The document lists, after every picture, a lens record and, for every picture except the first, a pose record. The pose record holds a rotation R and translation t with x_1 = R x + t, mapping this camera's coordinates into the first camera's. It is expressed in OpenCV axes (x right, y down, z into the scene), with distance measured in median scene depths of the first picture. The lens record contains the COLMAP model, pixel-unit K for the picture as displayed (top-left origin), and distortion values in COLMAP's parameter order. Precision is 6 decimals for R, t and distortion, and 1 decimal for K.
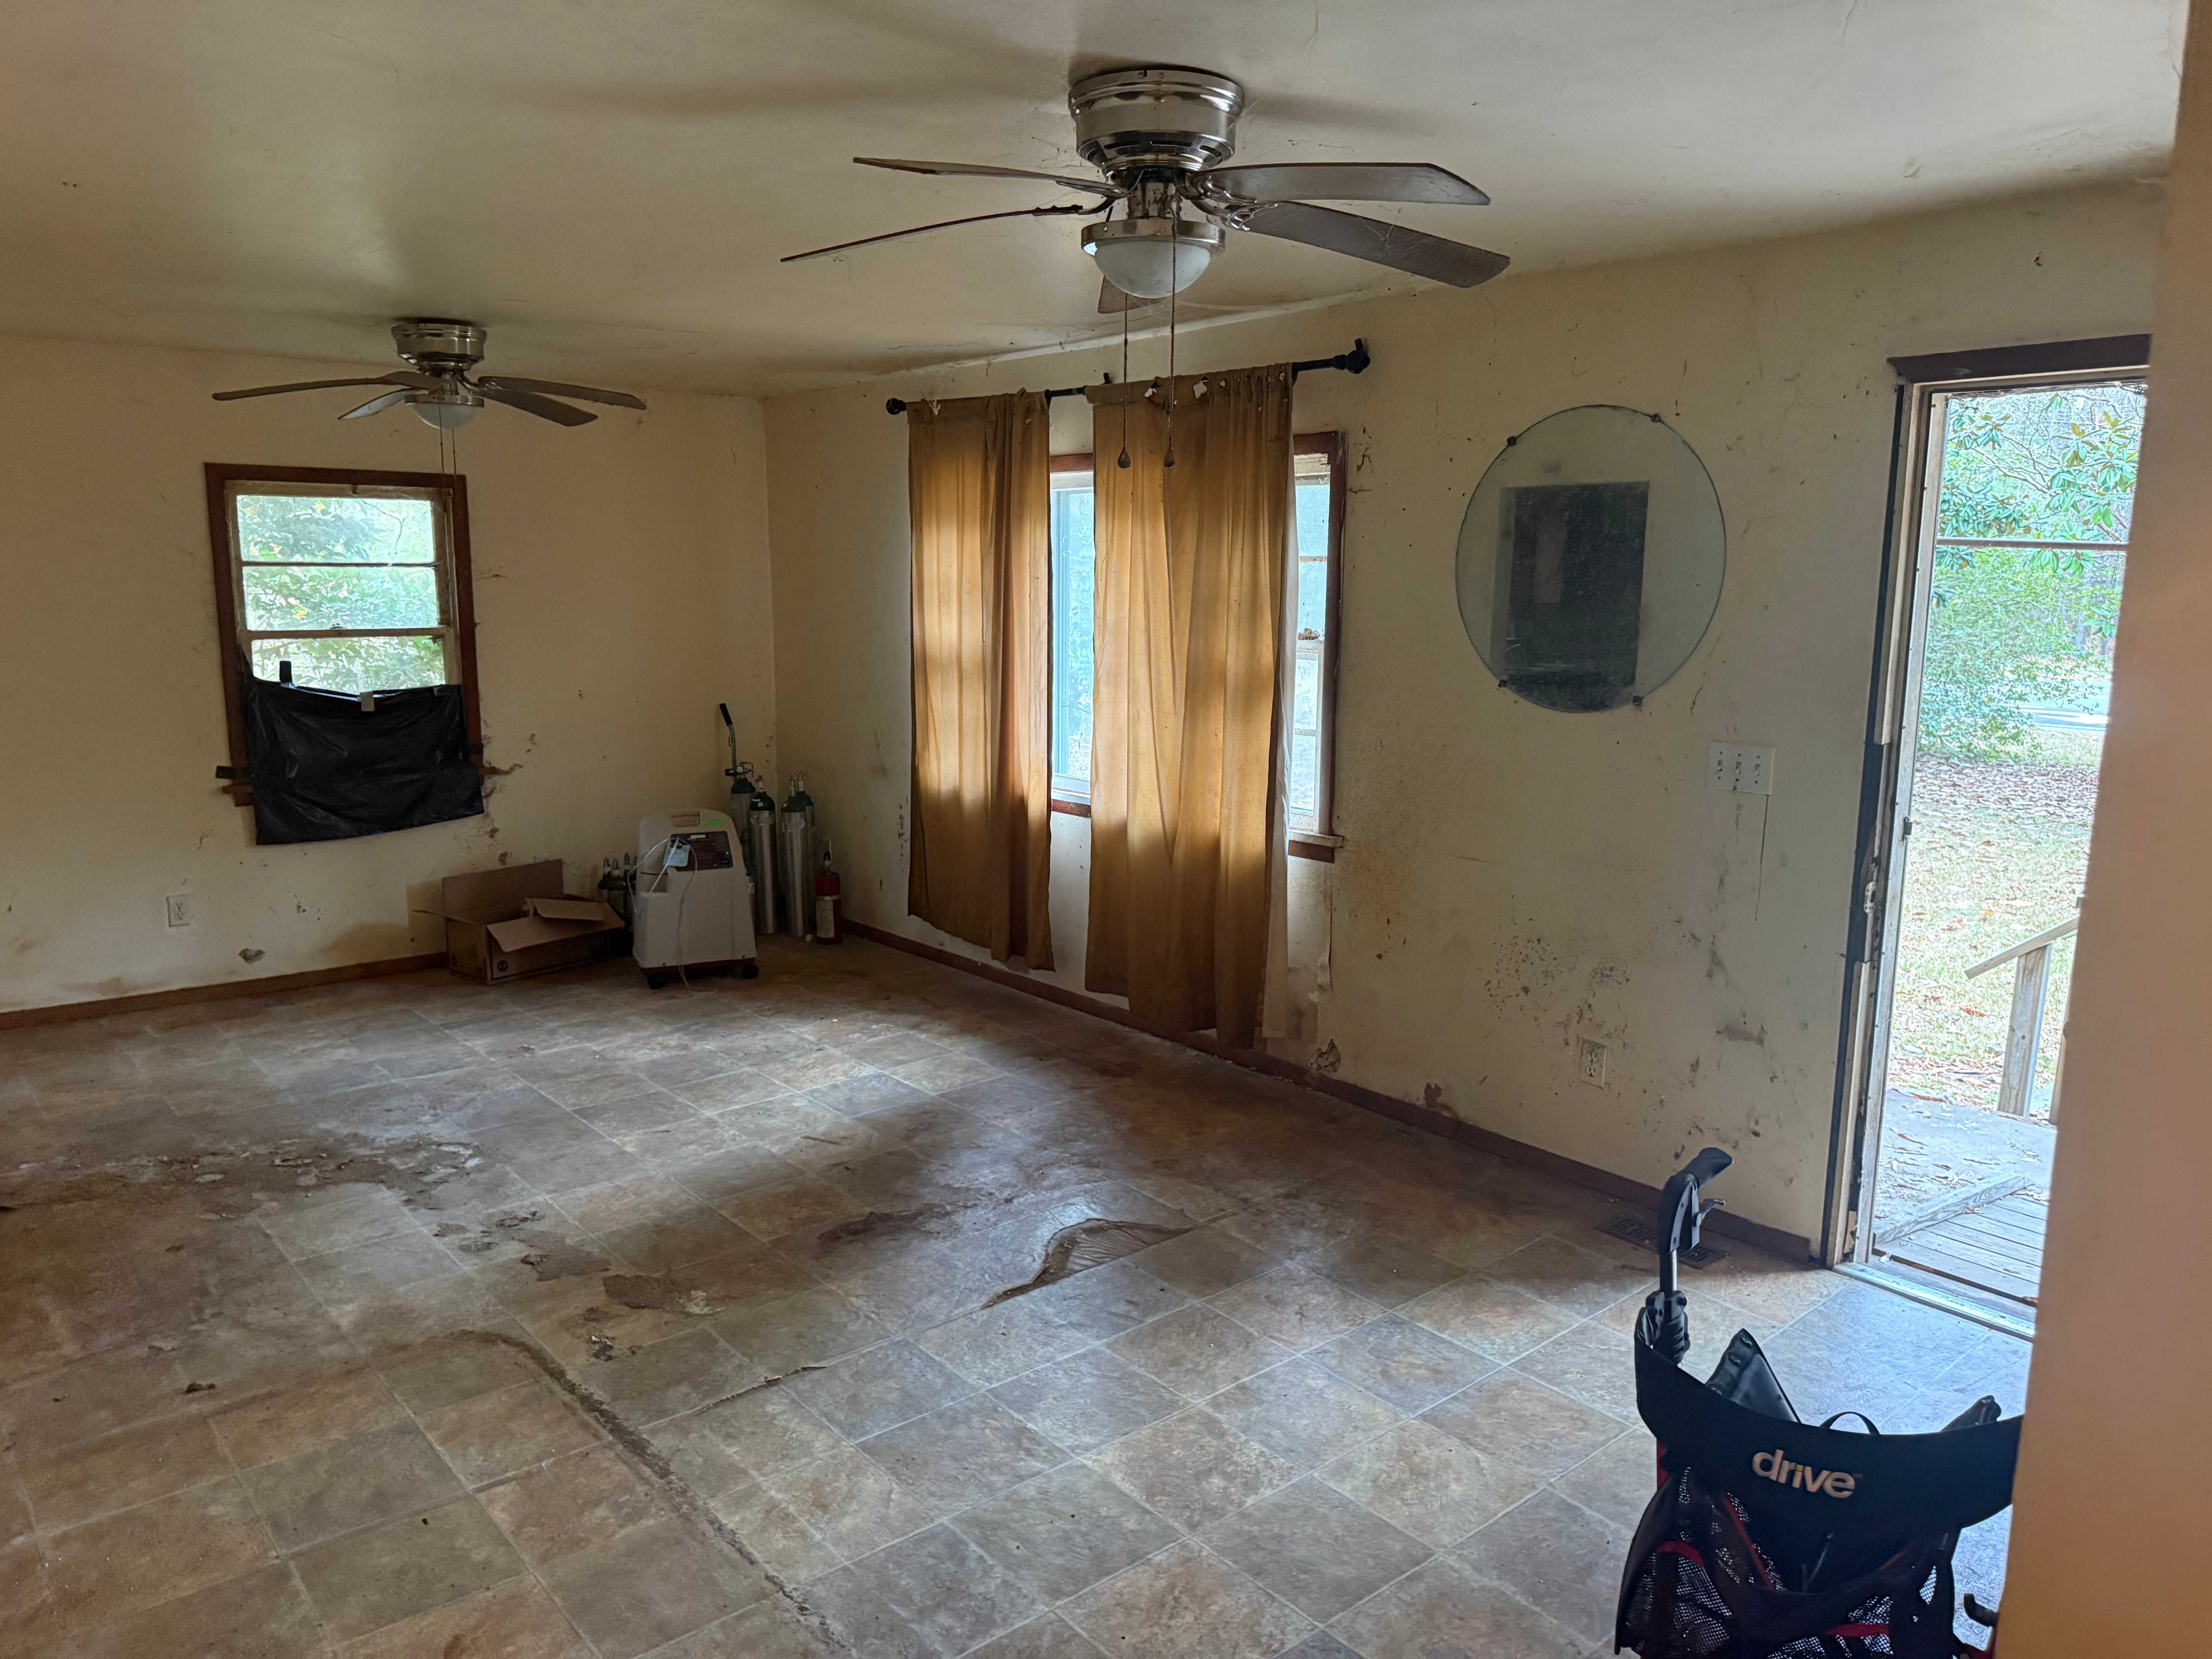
lens RADIAL K [[1546.5, 0, 1106.0], [0, 1546.5, 829.5], [0, 0, 1]] dist [-0.082136, 0.003127]
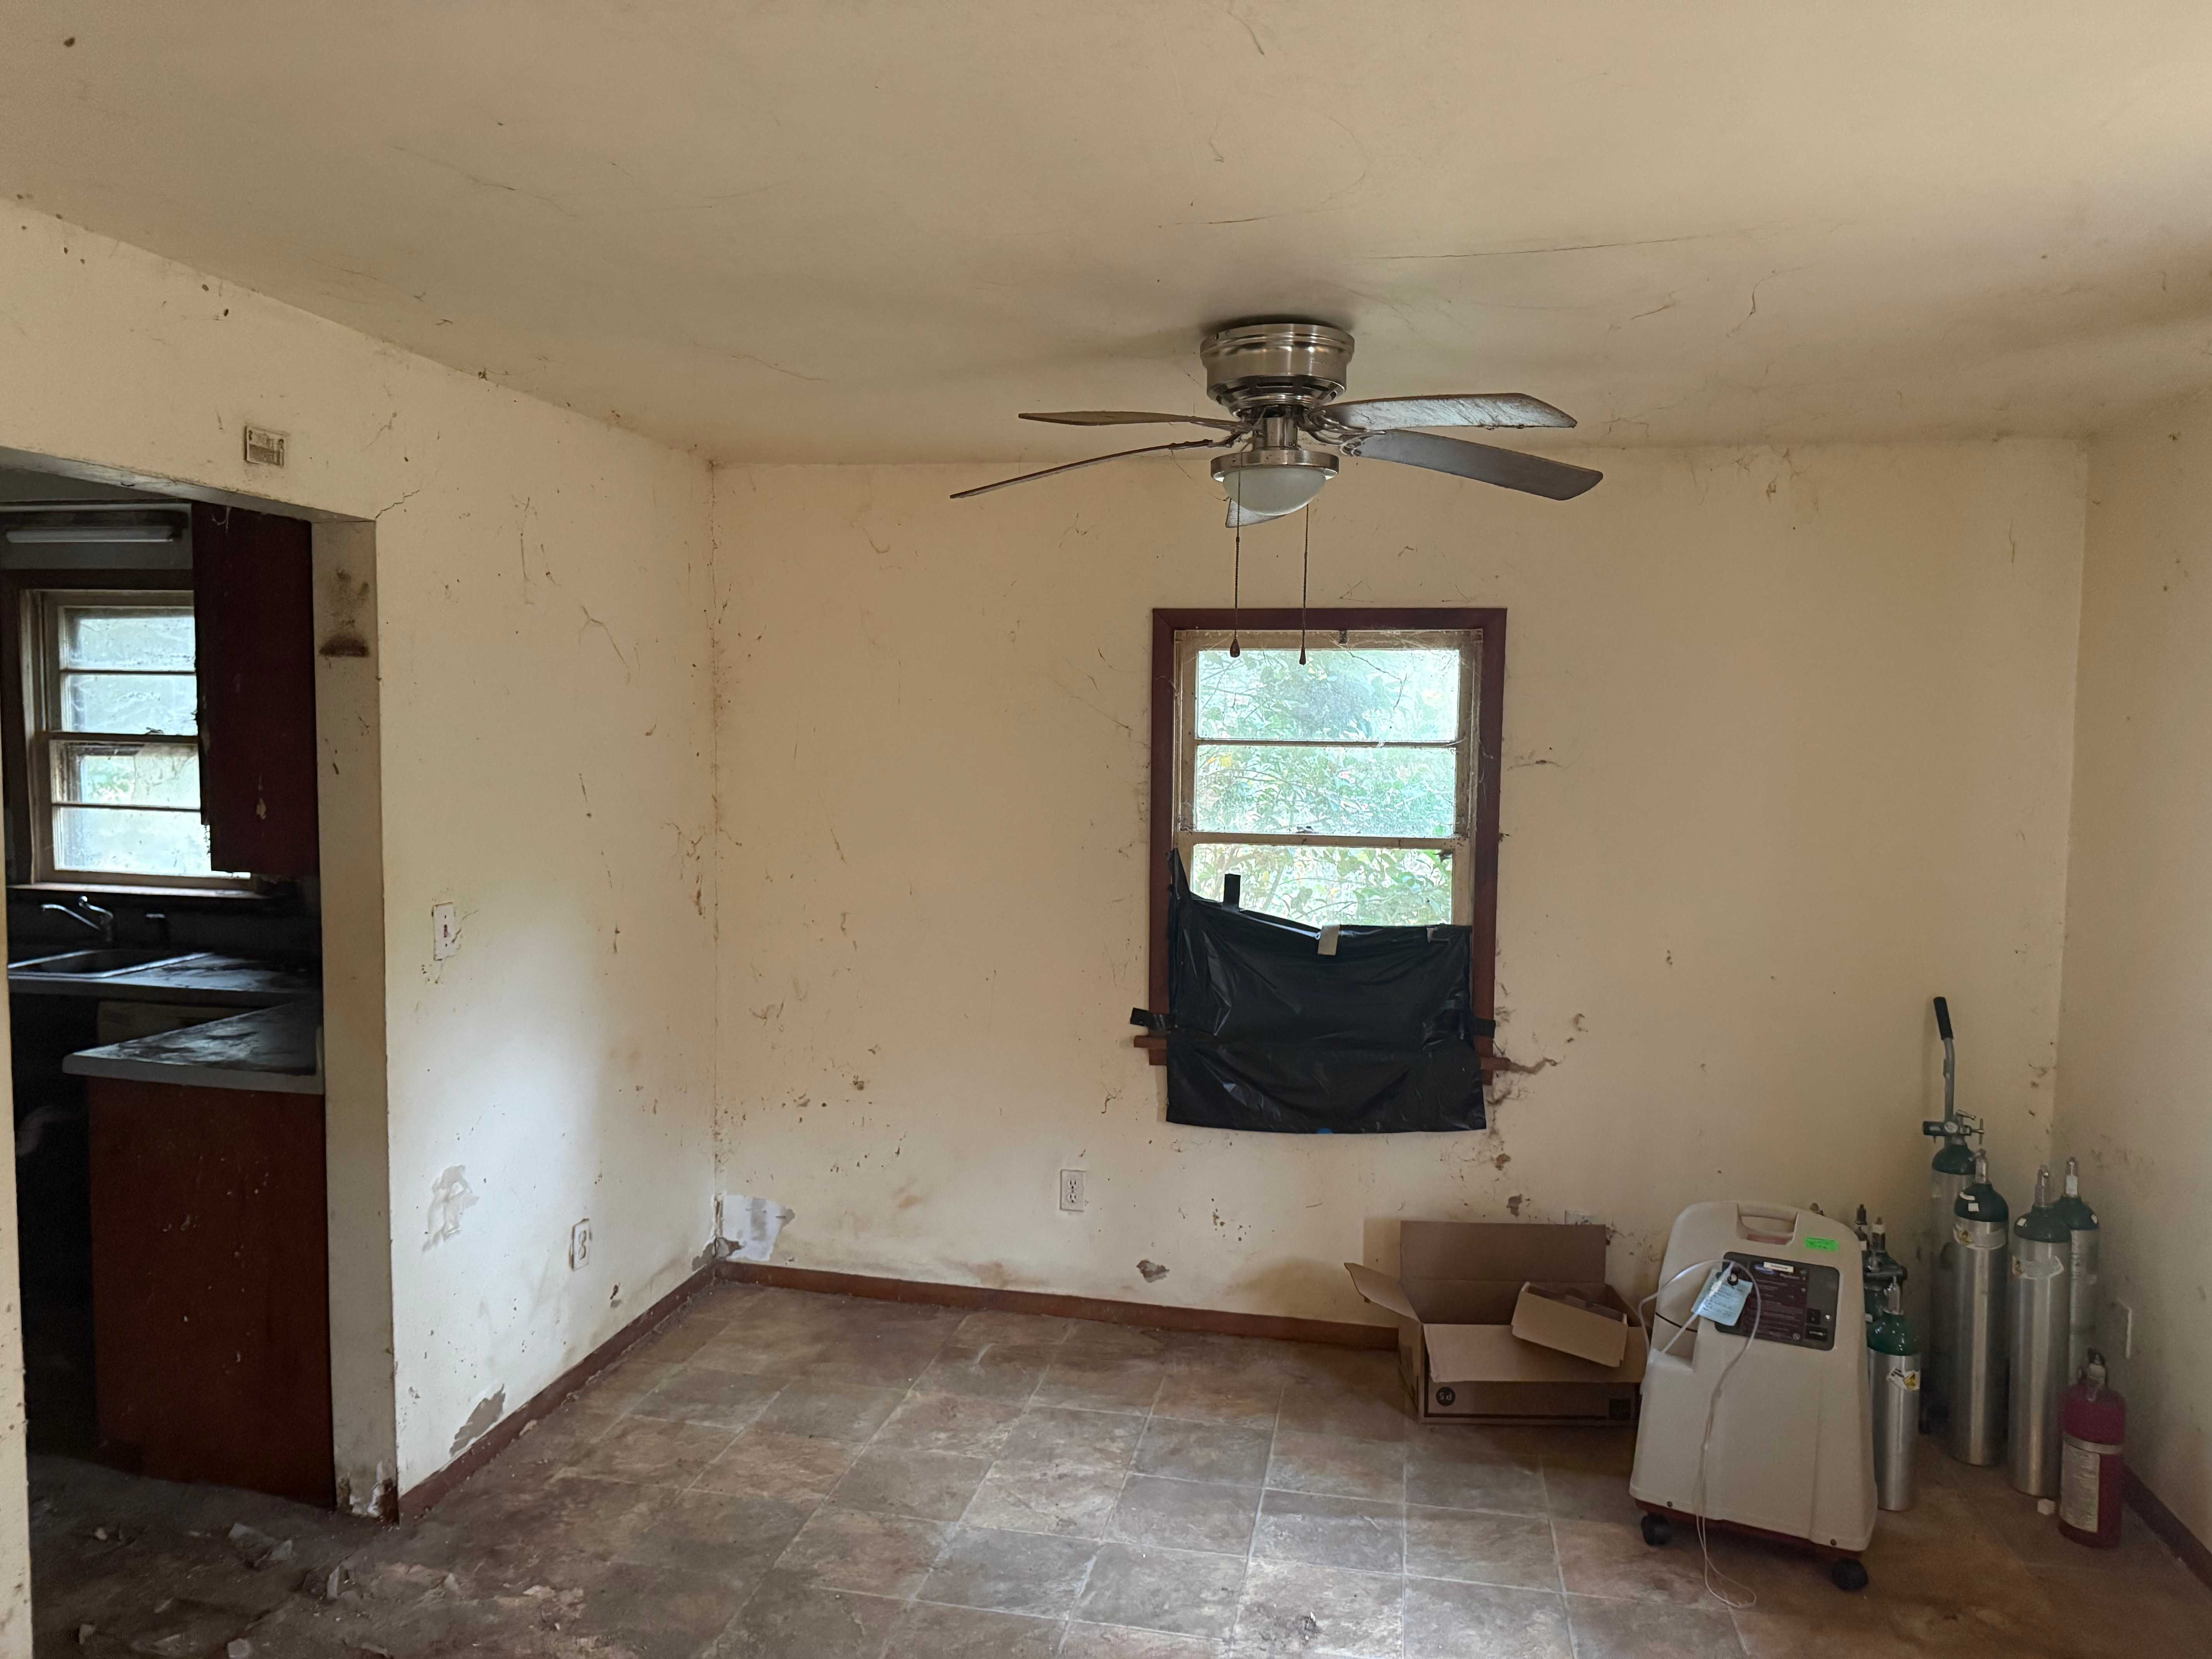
lens RADIAL K [[1551.0, 0, 1106.0], [0, 1551.0, 829.5], [0, 0, 1]] dist [0.075603, -0.093863]
pose [[0.627807, 0.035453, -0.777561, -0.002861], [-0.130872, 0.989549, -0.060548, -0.078936], [0.767288, 0.139773, 0.625886, 0.477180]]
